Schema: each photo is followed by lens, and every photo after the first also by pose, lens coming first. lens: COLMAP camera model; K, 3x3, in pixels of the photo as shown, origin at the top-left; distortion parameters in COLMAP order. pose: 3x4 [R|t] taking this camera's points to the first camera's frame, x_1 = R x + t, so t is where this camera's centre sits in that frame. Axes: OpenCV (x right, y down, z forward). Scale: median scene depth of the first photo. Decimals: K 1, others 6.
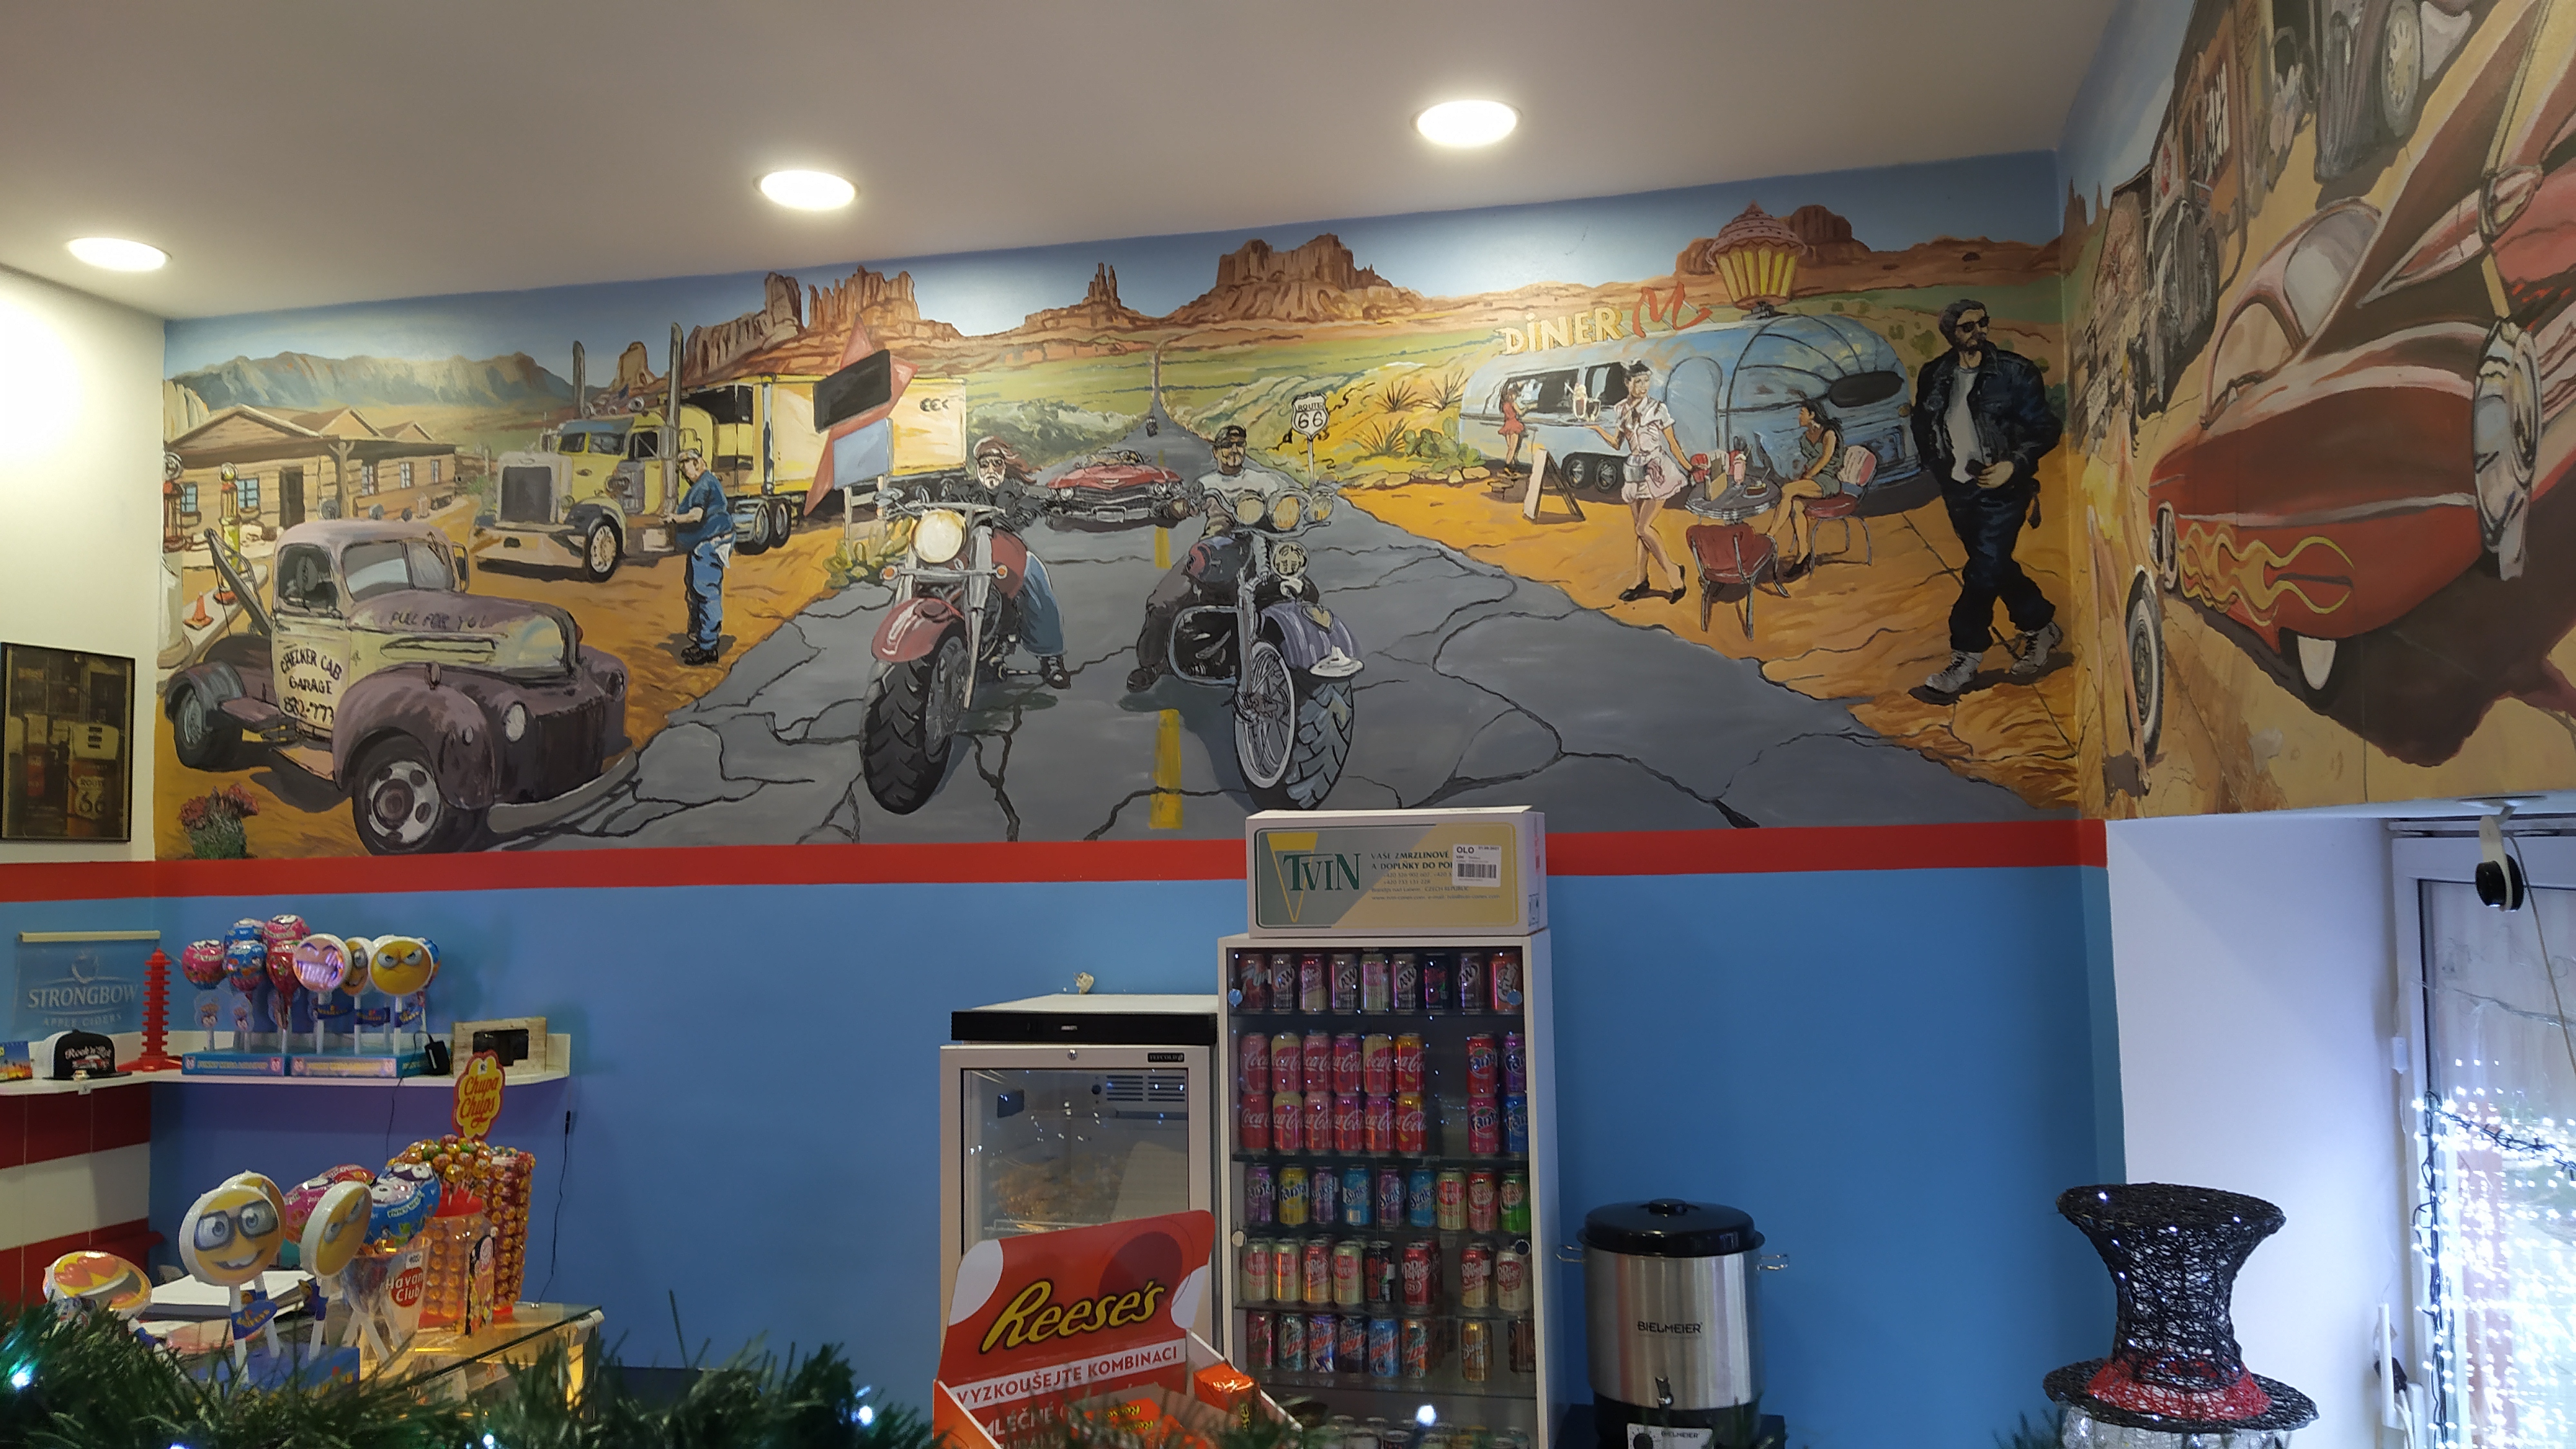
lens RADIAL K [[2005.9, 0, 1305.5], [0, 2005.9, 705.4], [0, 0, 1]] dist [0.091598, -0.120679]
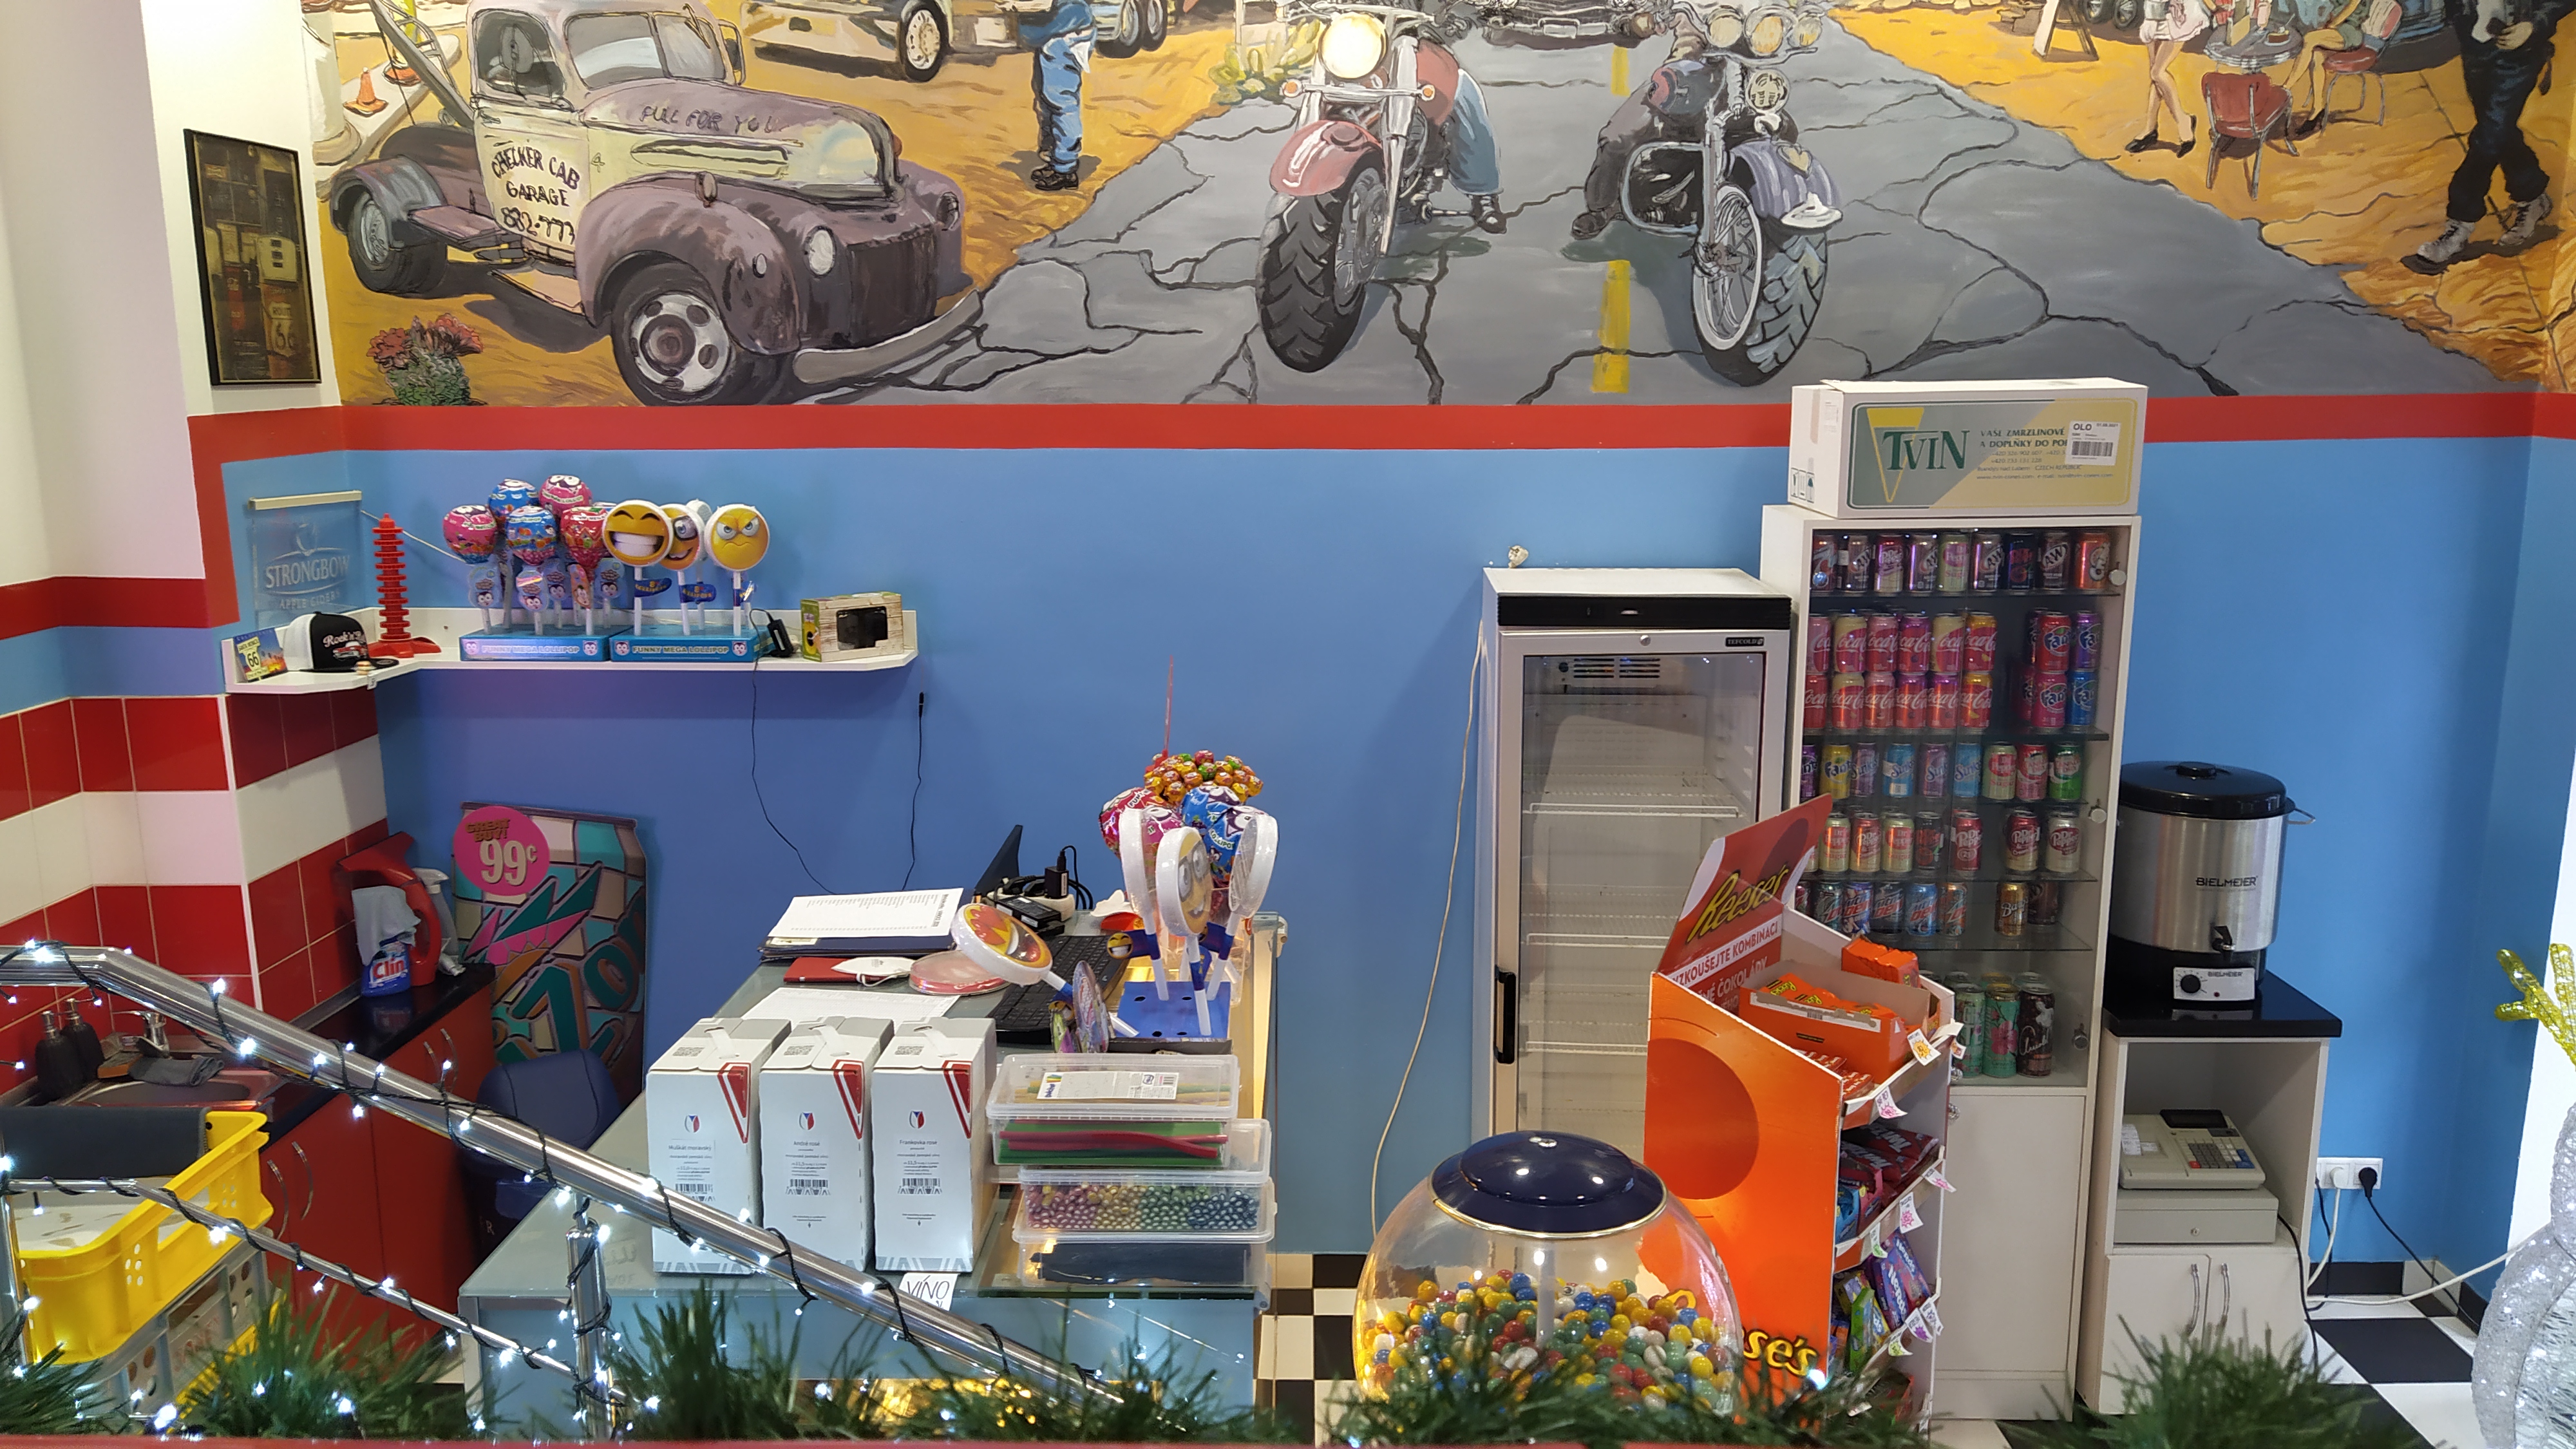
lens RADIAL K [[2005.9, 0, 1233.7], [0, 2005.9, 766.3], [0, 0, 1]] dist [0.091598, -0.120679]
pose [[0.972736, -0.035710, 0.229149, -0.460965], [-0.028892, 0.961717, 0.272517, -0.022159], [-0.230108, -0.271708, 0.934465, 0.111441]]
